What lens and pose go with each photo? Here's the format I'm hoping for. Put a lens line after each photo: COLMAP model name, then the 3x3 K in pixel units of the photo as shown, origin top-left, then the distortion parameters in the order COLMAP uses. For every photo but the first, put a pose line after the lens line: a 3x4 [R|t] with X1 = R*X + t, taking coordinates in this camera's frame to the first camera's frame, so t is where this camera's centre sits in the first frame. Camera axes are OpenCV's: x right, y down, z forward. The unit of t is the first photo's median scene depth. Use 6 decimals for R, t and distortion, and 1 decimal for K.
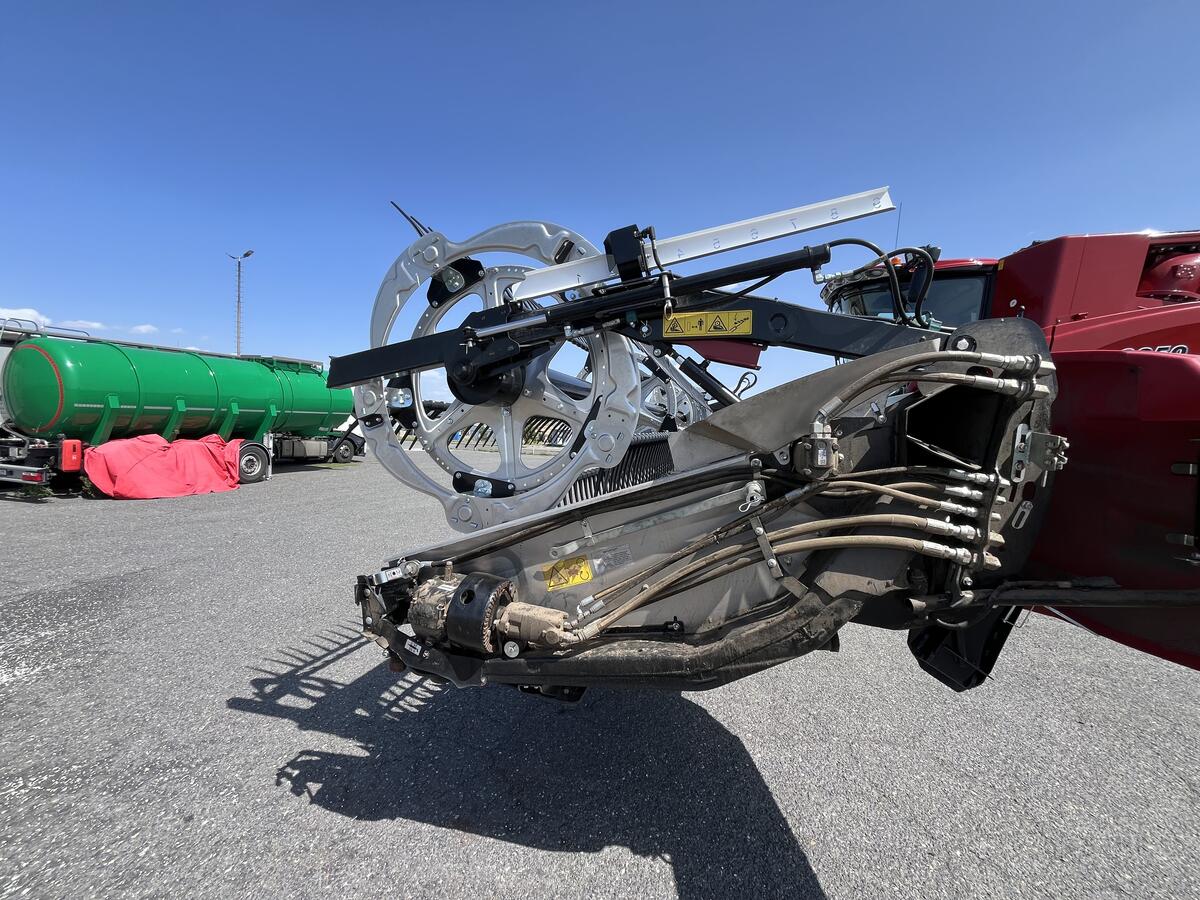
lens RADIAL K [[483.5, 0, 596.3], [0, 483.5, 449.8], [0, 0, 1]] dist [-0.002849, 0.000317]
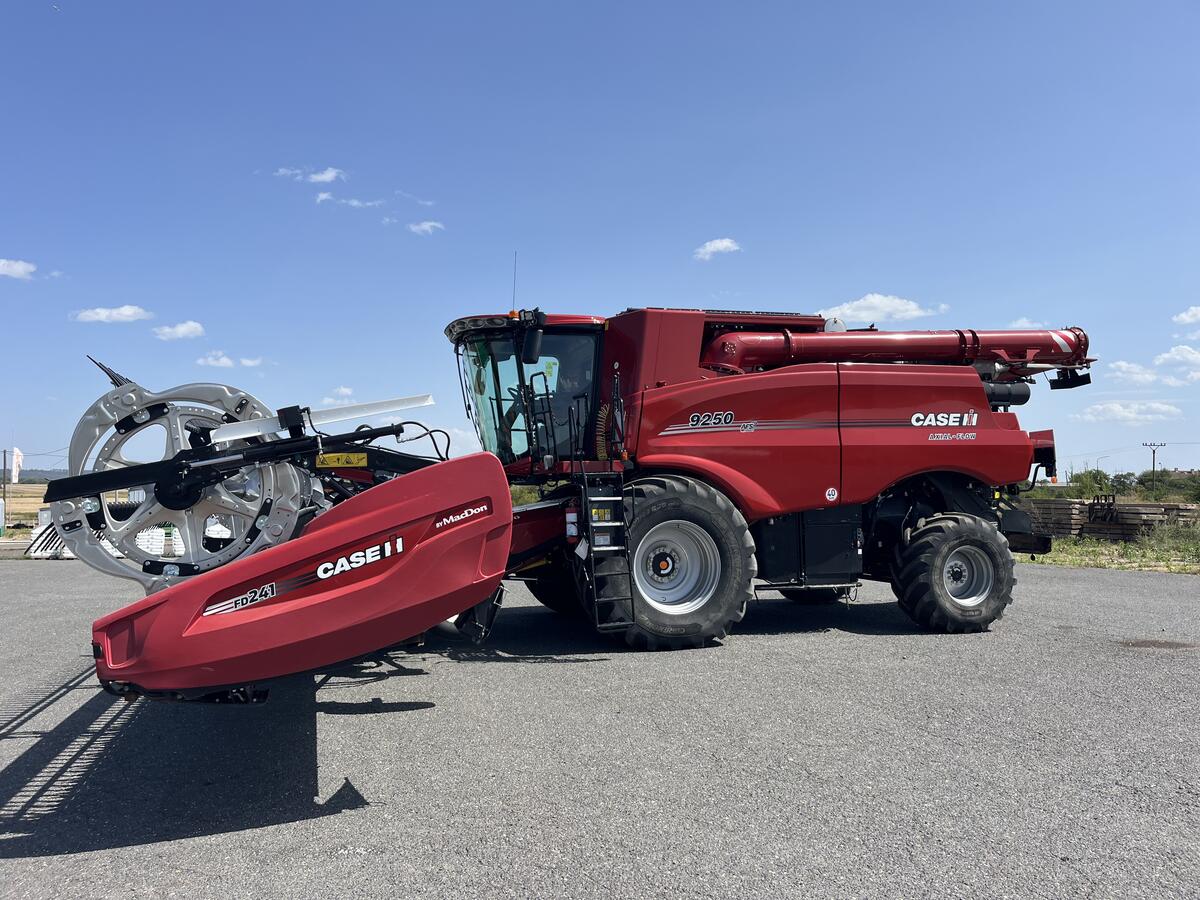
lens RADIAL K [[910.5, 0, 600.0], [0, 910.5, 450.0], [0, 0, 1]] dist [0.030514, -0.001581]
pose [[0.848649, -0.020059, 0.528575, -0.590626], [0.061764, 0.996203, -0.061360, -0.025789], [-0.525338, 0.084720, 0.846666, -1.871994]]
